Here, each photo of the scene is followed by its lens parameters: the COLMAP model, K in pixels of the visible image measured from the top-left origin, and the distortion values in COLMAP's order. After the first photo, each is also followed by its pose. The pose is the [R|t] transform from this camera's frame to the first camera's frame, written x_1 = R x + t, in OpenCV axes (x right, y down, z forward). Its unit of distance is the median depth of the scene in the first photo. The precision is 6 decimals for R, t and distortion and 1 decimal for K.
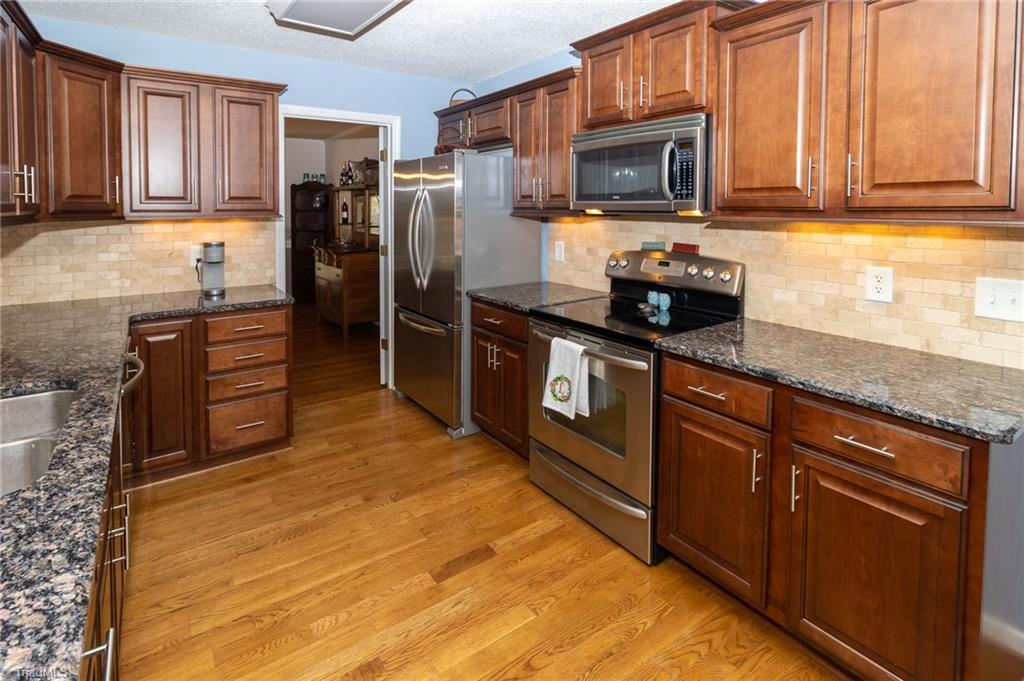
lens RADIAL K [[496.7, 0, 508.0], [0, 496.7, 318.5], [0, 0, 1]] dist [0.000309, 0.000422]
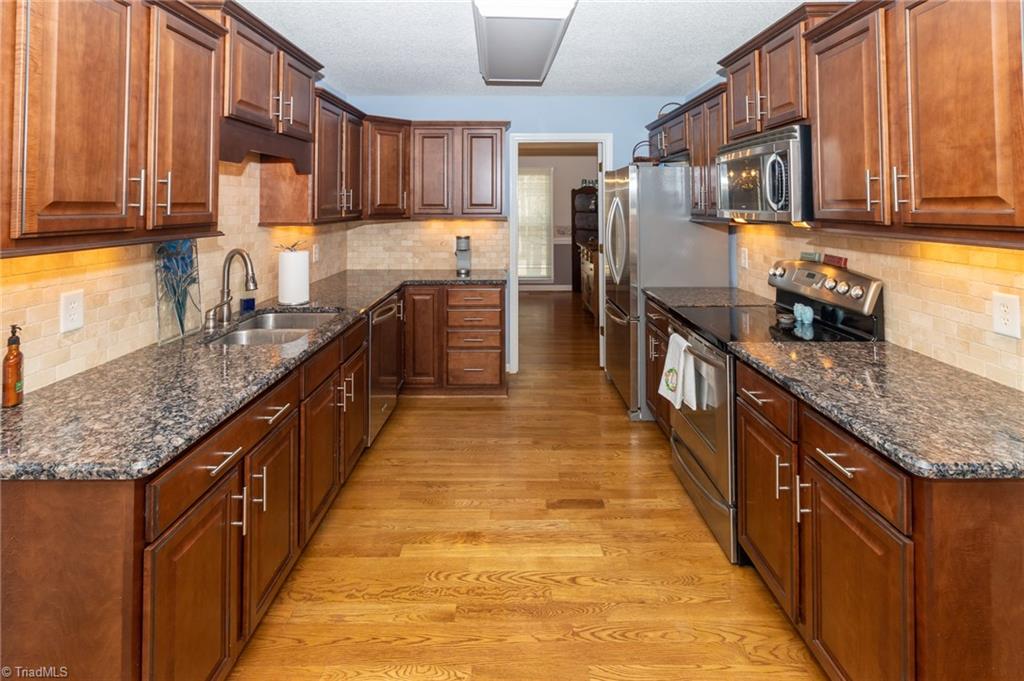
lens RADIAL K [[486.5, 0, 519.0], [0, 486.5, 330.8], [0, 0, 1]] dist [0.000044, 0.000313]
pose [[0.835123, 0.140191, -0.531899, 0.380451], [-0.124707, 0.990053, 0.065147, 0.004937], [0.535741, 0.011926, 0.844298, -0.100359]]
